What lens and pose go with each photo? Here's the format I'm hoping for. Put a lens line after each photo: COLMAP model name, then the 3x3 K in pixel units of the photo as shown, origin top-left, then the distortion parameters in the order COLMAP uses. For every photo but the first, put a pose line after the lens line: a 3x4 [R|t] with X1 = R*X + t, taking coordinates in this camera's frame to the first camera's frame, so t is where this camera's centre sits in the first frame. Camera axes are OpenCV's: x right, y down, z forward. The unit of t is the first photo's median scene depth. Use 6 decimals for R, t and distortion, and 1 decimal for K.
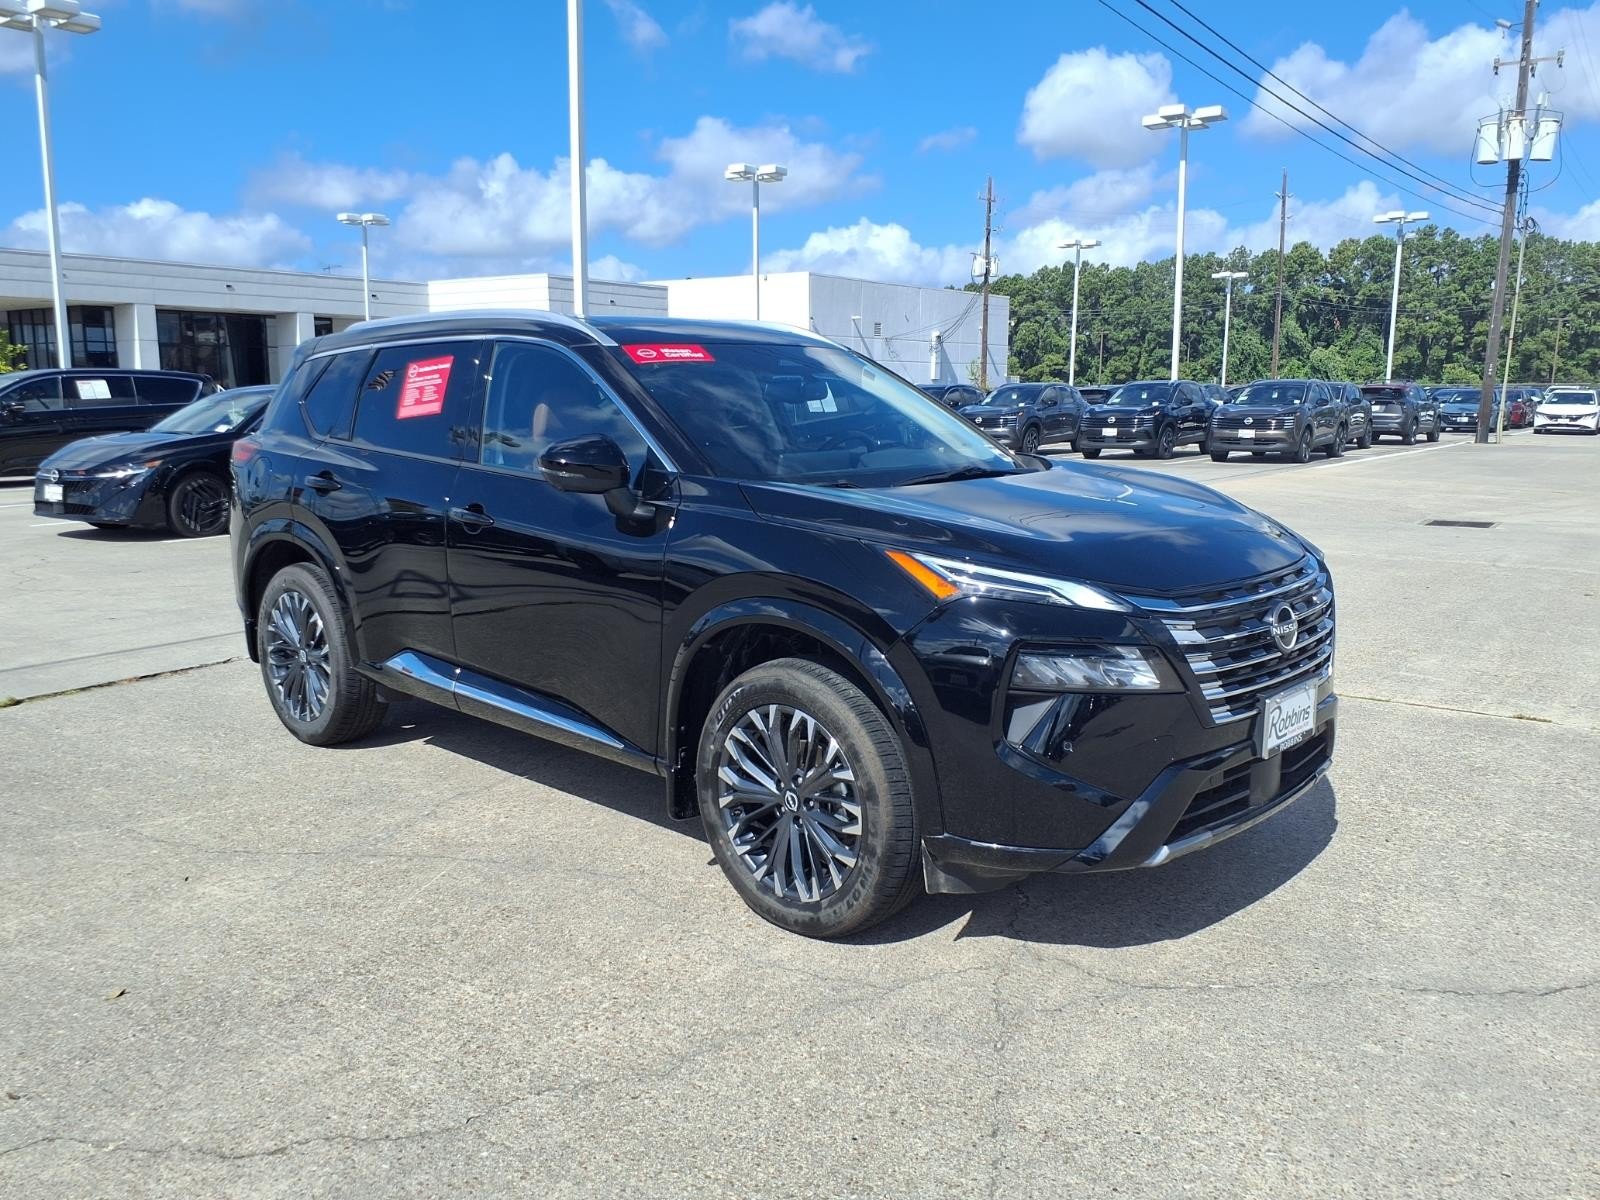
lens RADIAL K [[1287.3, 0, 800.0], [0, 1287.3, 600.0], [0, 0, 1]] dist [0.005686, -0.003883]
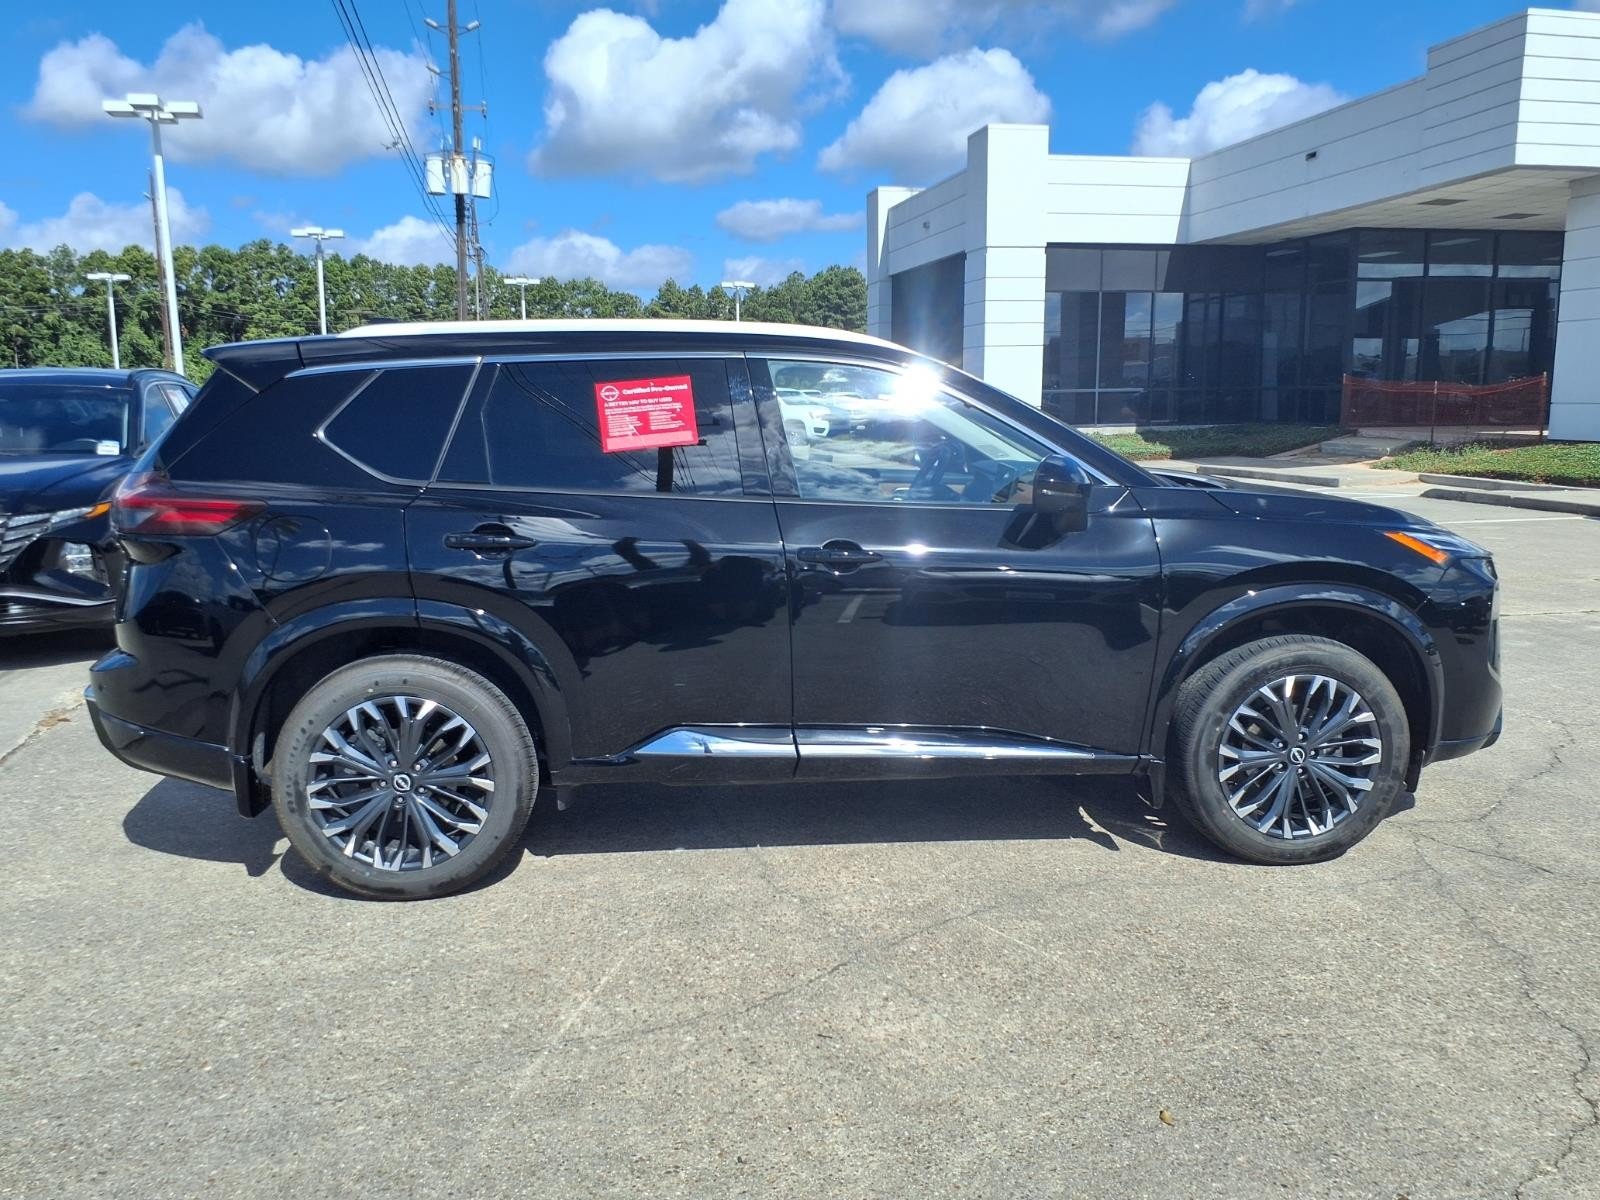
lens RADIAL K [[1268.2, 0, 800.5], [0, 1268.2, 618.1], [0, 0, 1]] dist [-0.001286, 0.005011]
pose [[0.669620, -0.133142, 0.730673, -0.929344], [0.125777, 0.989919, 0.065114, -0.083939], [-0.731976, 0.048301, 0.679616, 0.423196]]
